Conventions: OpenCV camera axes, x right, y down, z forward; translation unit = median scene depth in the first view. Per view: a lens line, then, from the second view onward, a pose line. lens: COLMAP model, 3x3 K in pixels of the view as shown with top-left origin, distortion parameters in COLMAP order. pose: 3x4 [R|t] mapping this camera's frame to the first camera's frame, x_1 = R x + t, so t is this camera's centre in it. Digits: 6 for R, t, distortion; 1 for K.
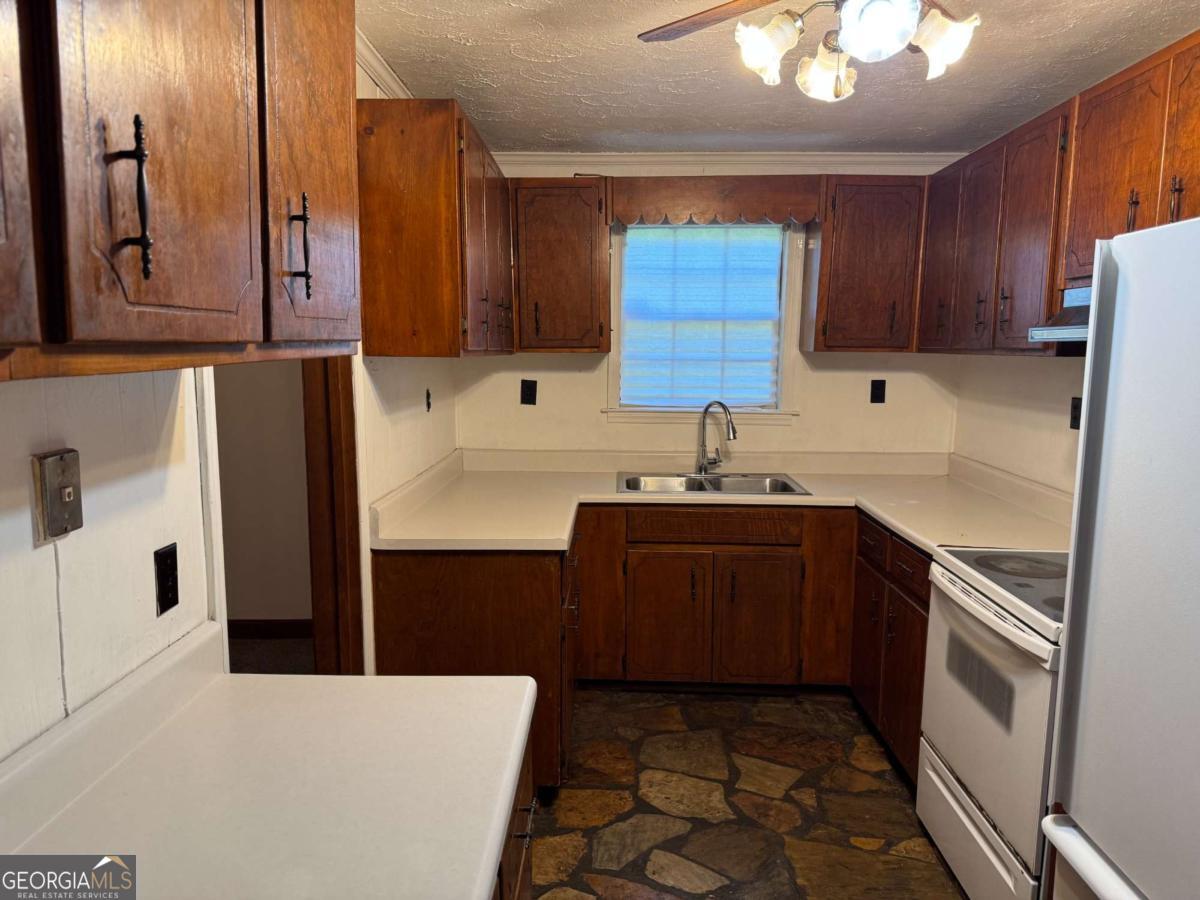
lens RADIAL K [[832.0, 0, 598.3], [0, 832.0, 432.2], [0, 0, 1]] dist [0.091787, -0.201867]
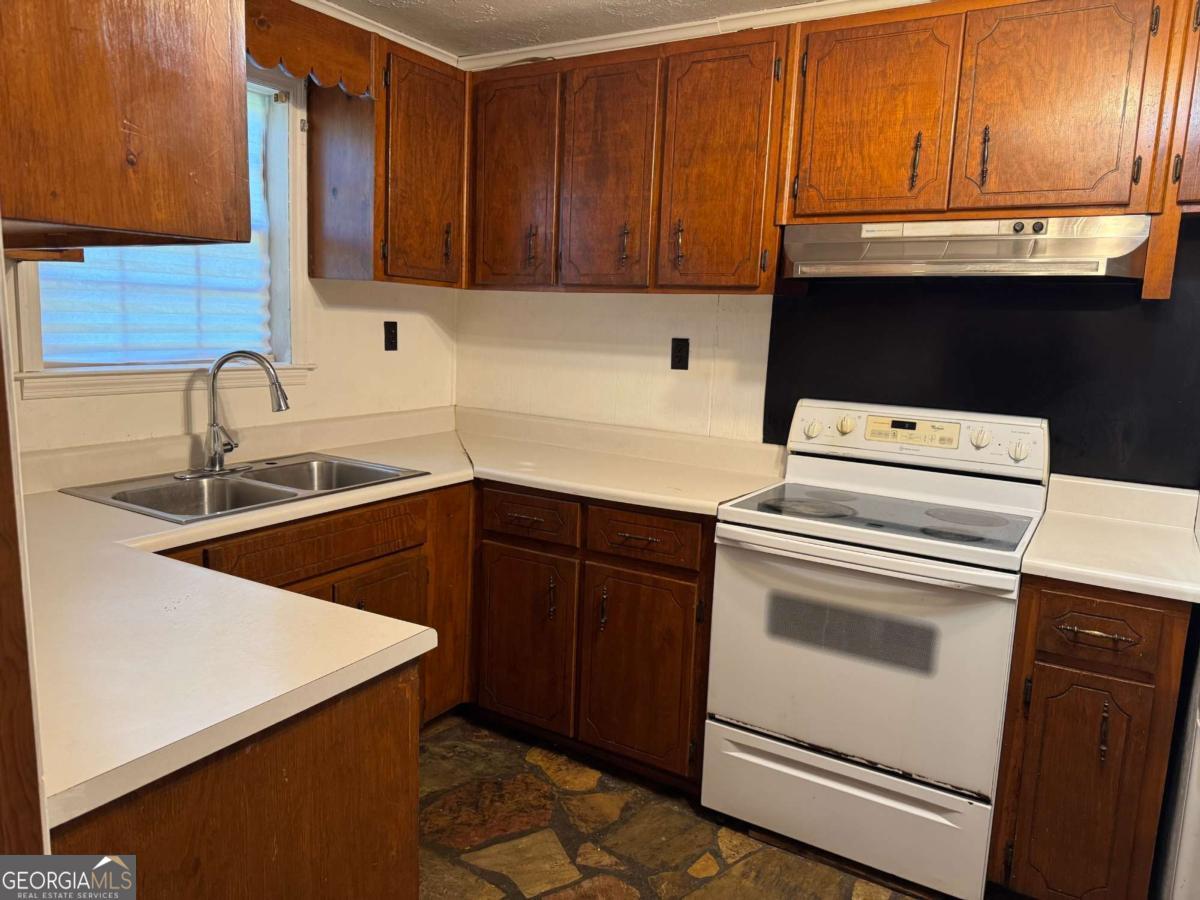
lens RADIAL K [[832.0, 0, 598.3], [0, 832.0, 432.2], [0, 0, 1]] dist [0.091787, -0.201867]
pose [[0.496937, -0.105836, 0.861309, -0.310694], [0.055042, 0.994381, 0.090431, -0.021580], [-0.866039, 0.002470, 0.499970, 0.498313]]
